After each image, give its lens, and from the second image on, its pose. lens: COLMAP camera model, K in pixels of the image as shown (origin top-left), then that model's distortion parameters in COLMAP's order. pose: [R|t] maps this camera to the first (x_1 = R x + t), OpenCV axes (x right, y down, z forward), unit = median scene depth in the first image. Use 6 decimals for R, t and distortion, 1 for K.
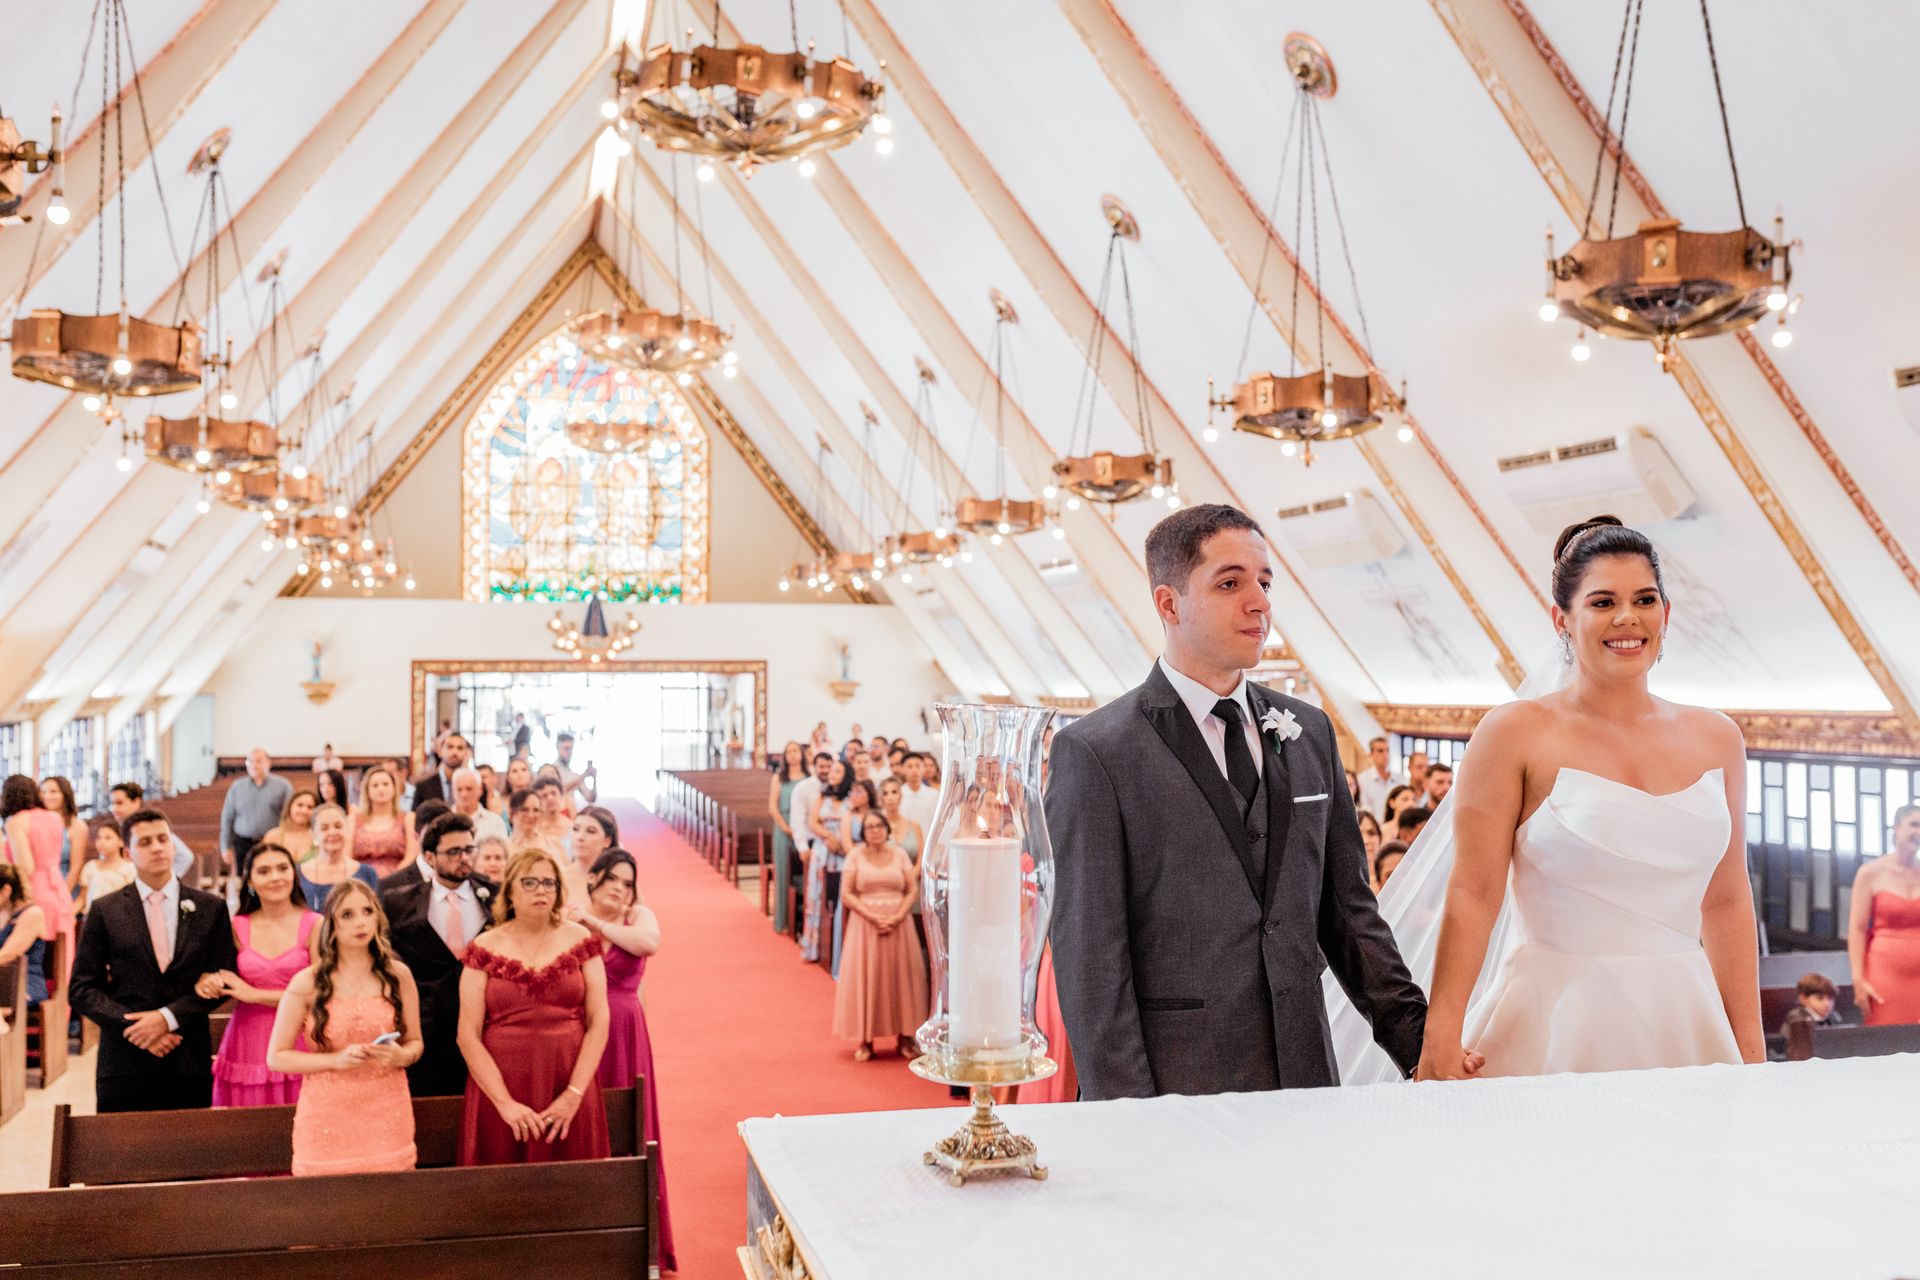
lens RADIAL K [[1807.6, 0, 954.8], [0, 1807.6, 636.3], [0, 0, 1]] dist [-0.002341, 0.000636]
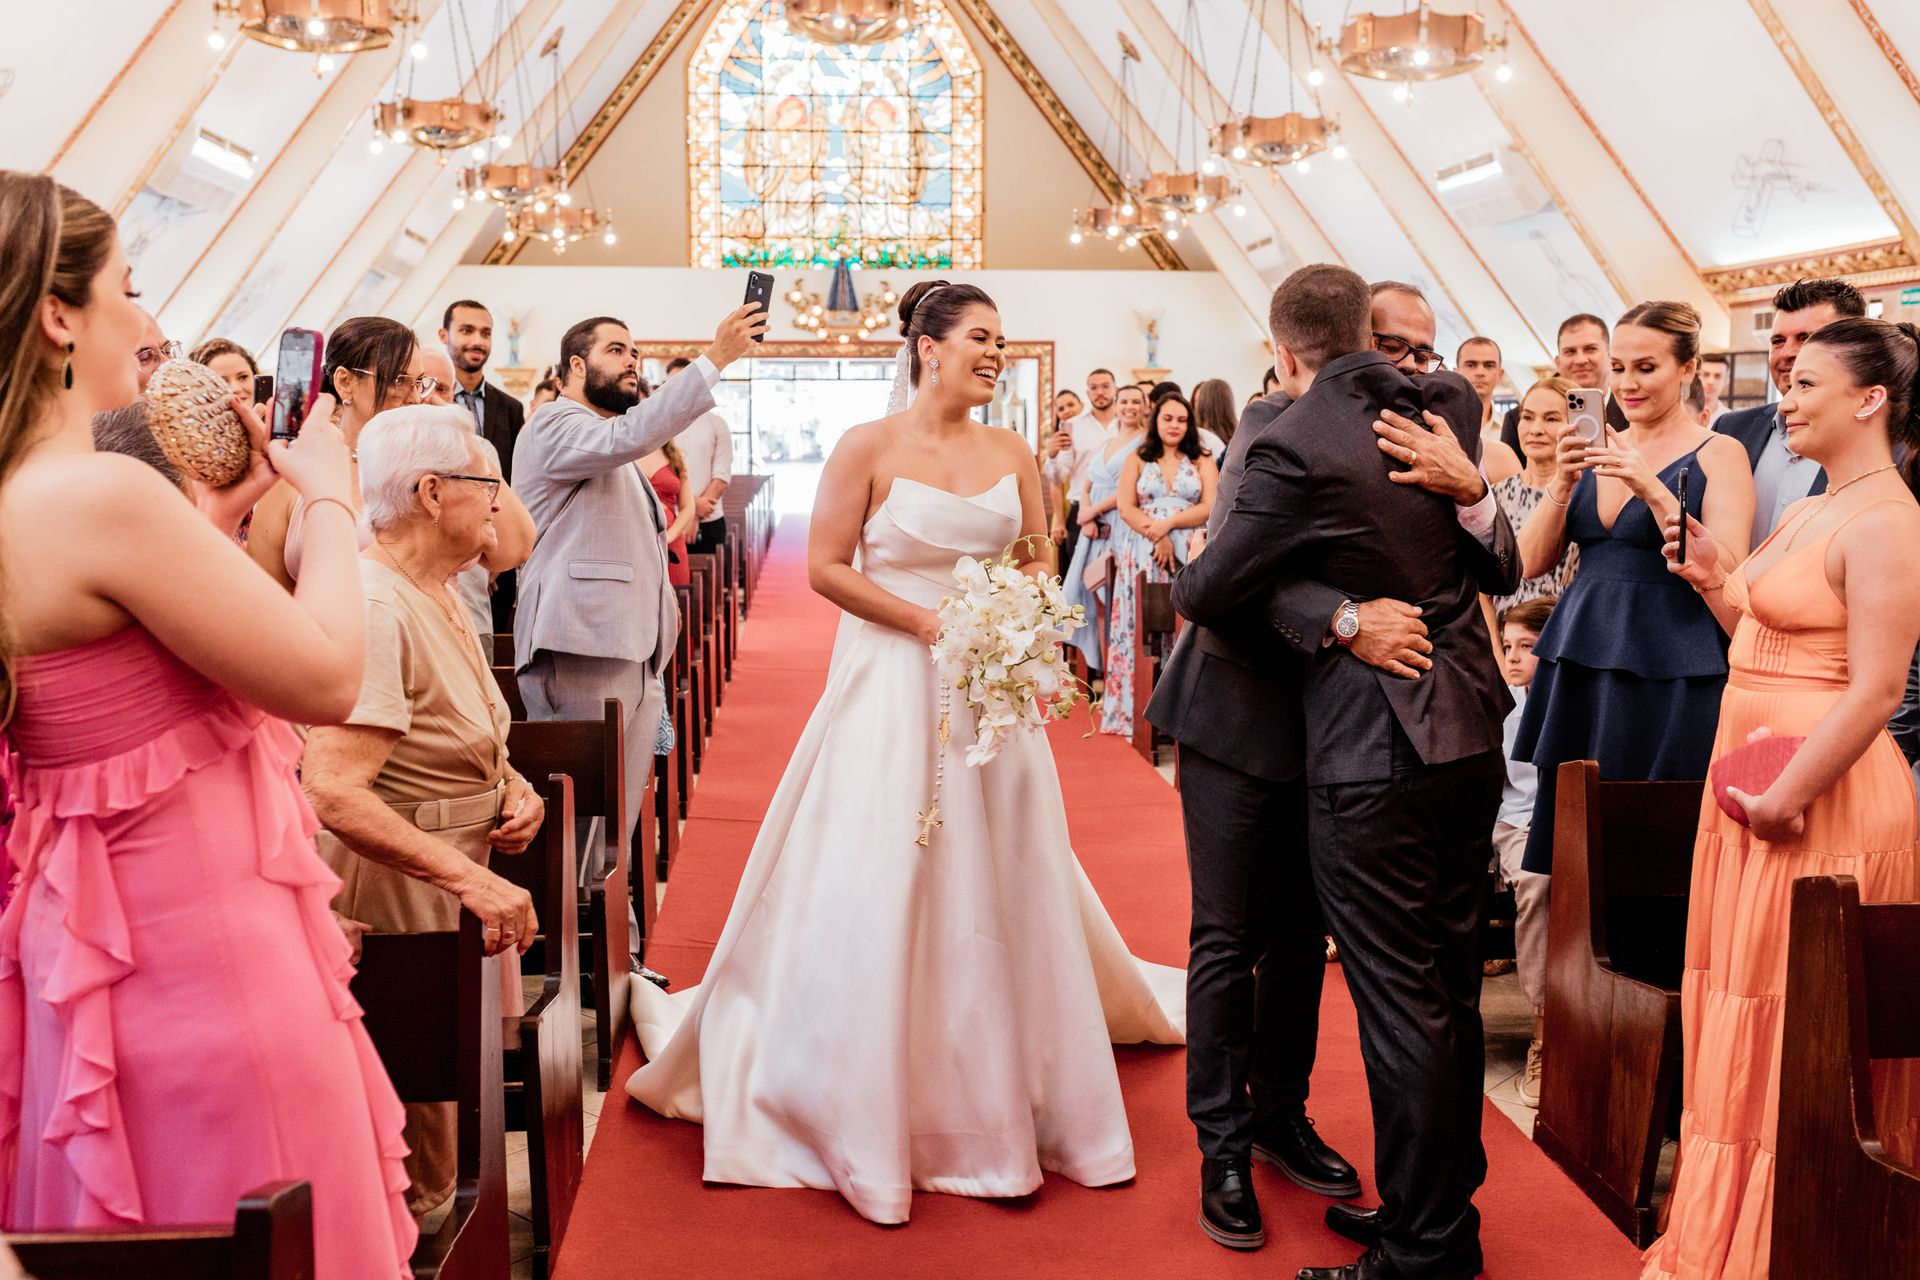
lens RADIAL K [[1807.6, 0, 954.8], [0, 1807.6, 636.3], [0, 0, 1]] dist [-0.002341, 0.000636]
pose [[0.987081, 0.018990, -0.159090, -0.033352], [0.003768, 0.989925, 0.141539, 0.055970], [0.160175, -0.140310, 0.977065, 0.367062]]
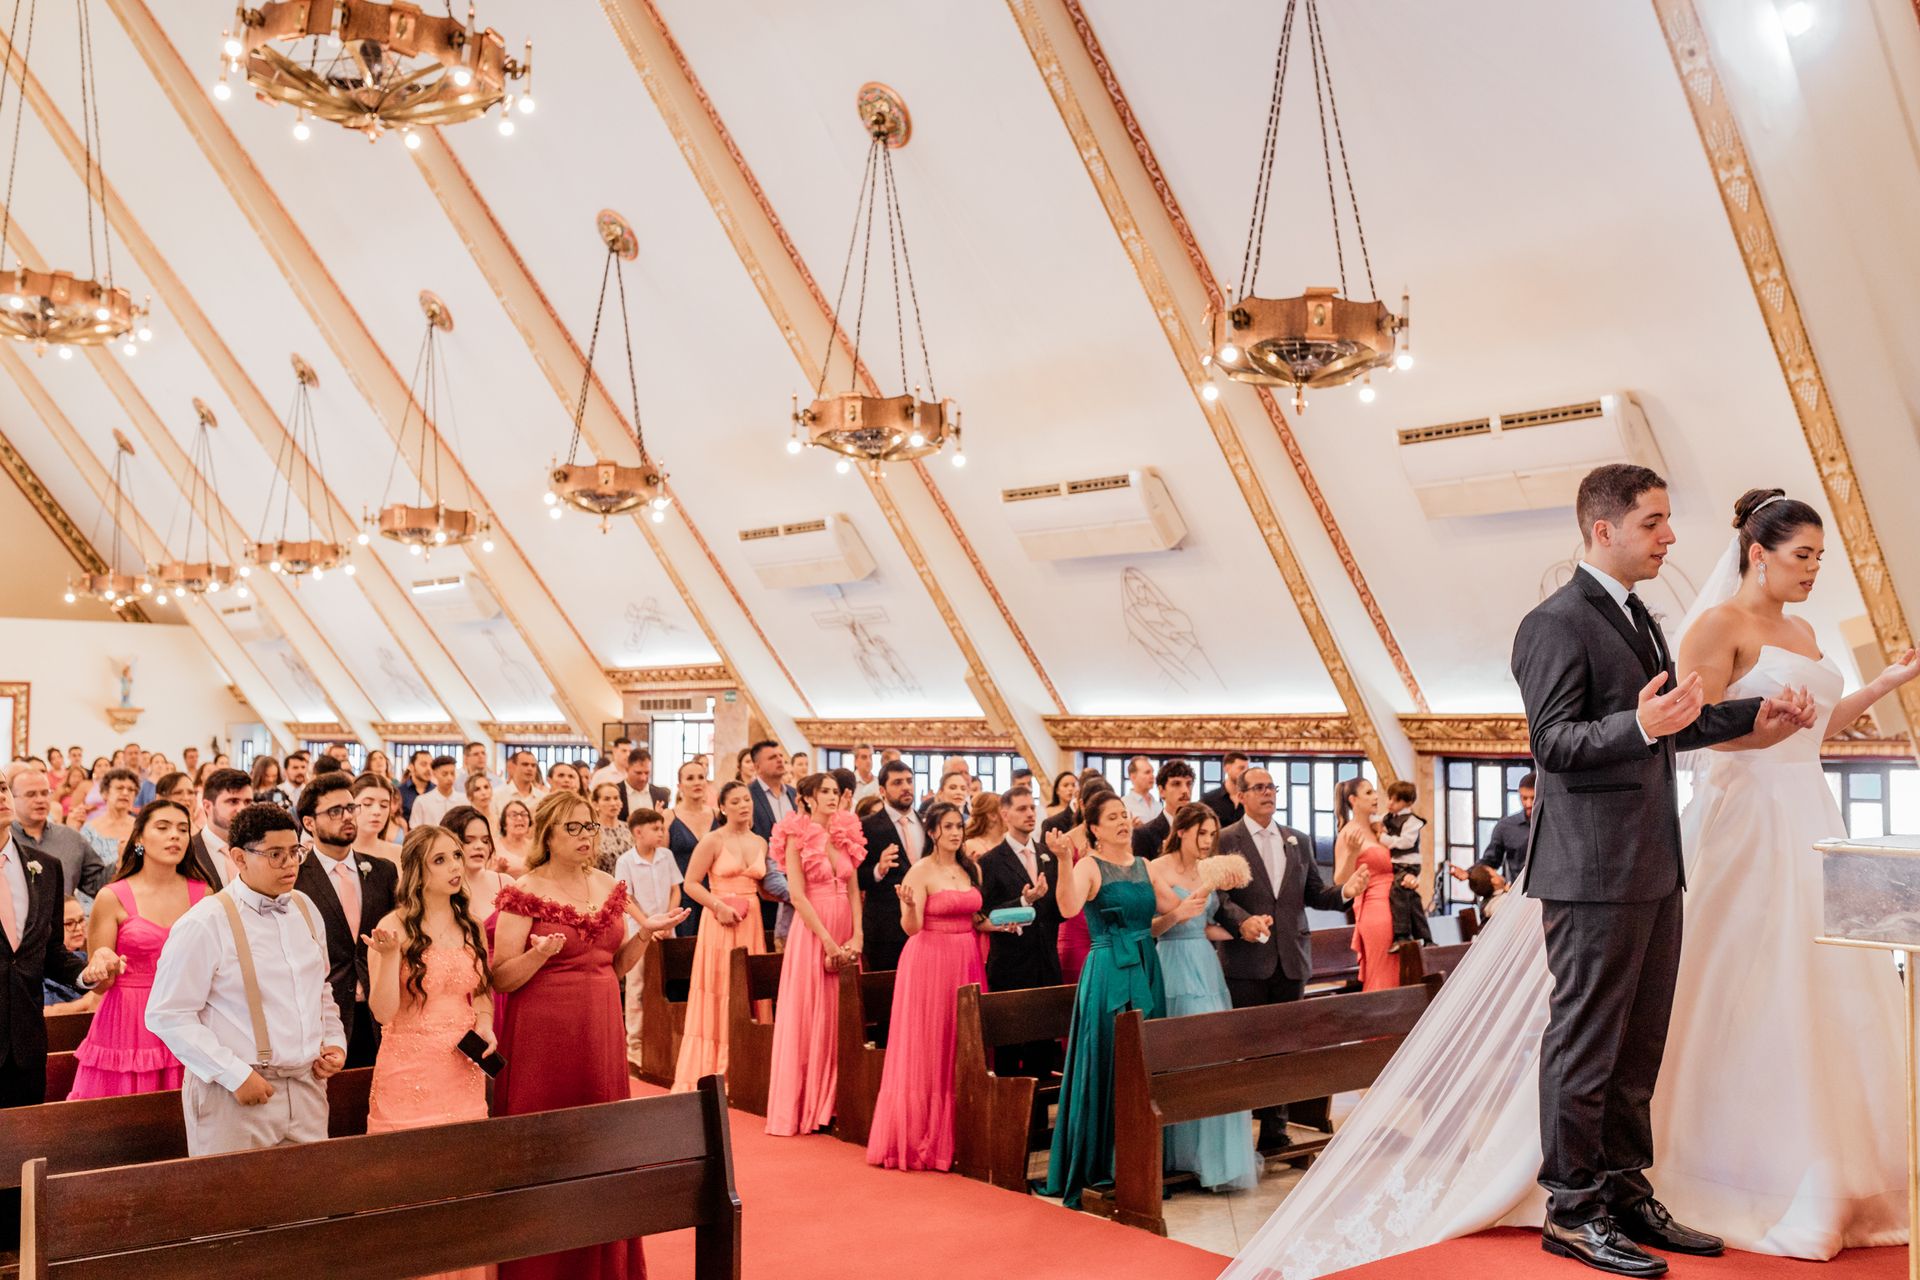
lens RADIAL K [[1807.6, 0, 954.8], [0, 1807.6, 636.3], [0, 0, 1]] dist [-0.002341, 0.000636]
pose [[0.897459, 0.027237, 0.440257, -0.167966], [-0.015244, 0.999411, -0.030755, 0.020961], [-0.440835, 0.020890, 0.897345, 0.011614]]
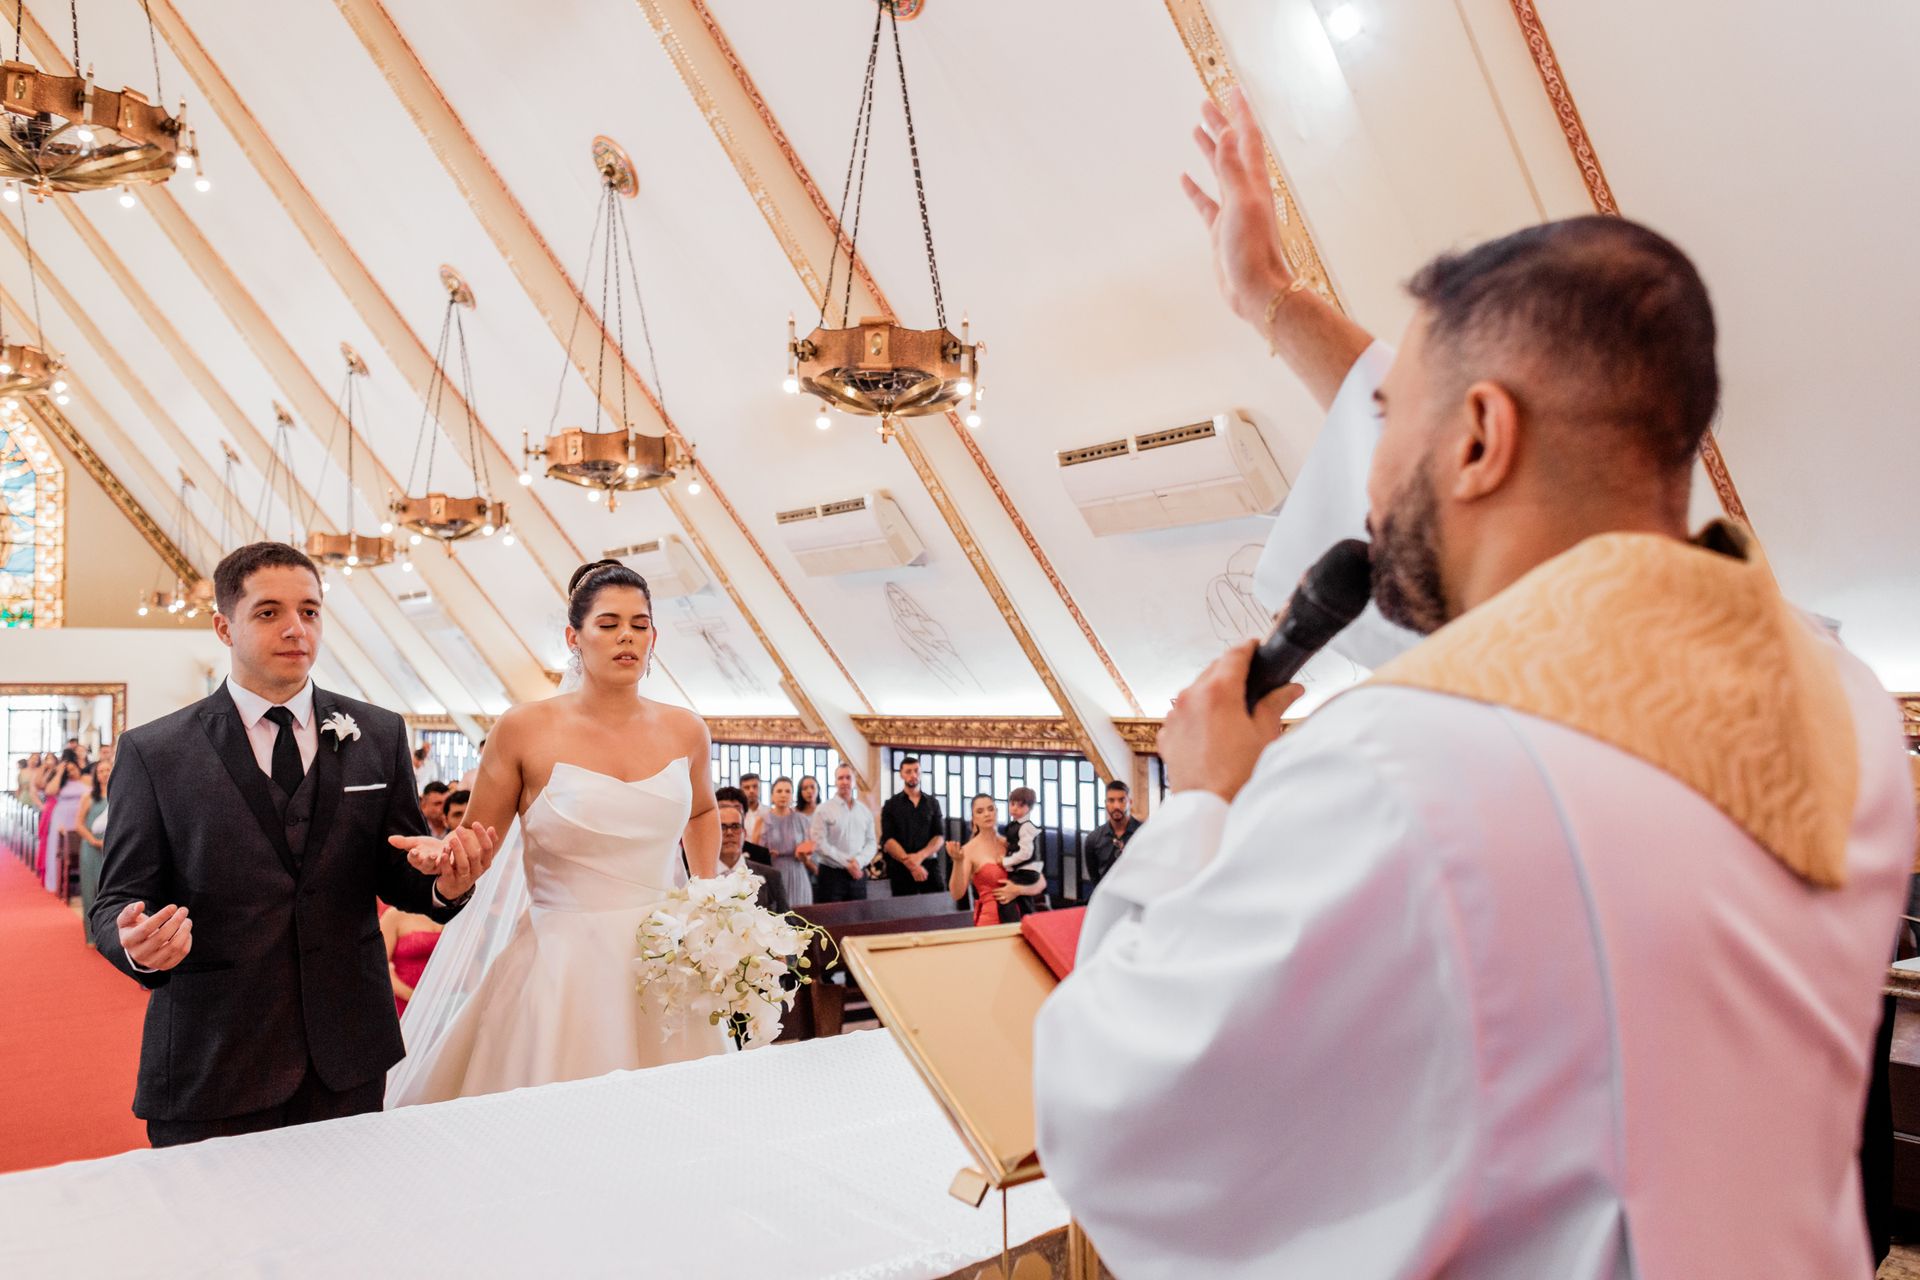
lens RADIAL K [[1490.5, 0, 957.4], [0, 1490.5, 644.6], [0, 0, 1]] dist [0.031468, -0.009067]
pose [[0.926826, 0.005599, 0.375449, 0.029309], [-0.001146, 0.999926, -0.012084, 0.001970], [-0.375489, 0.010769, 0.926764, 0.020612]]
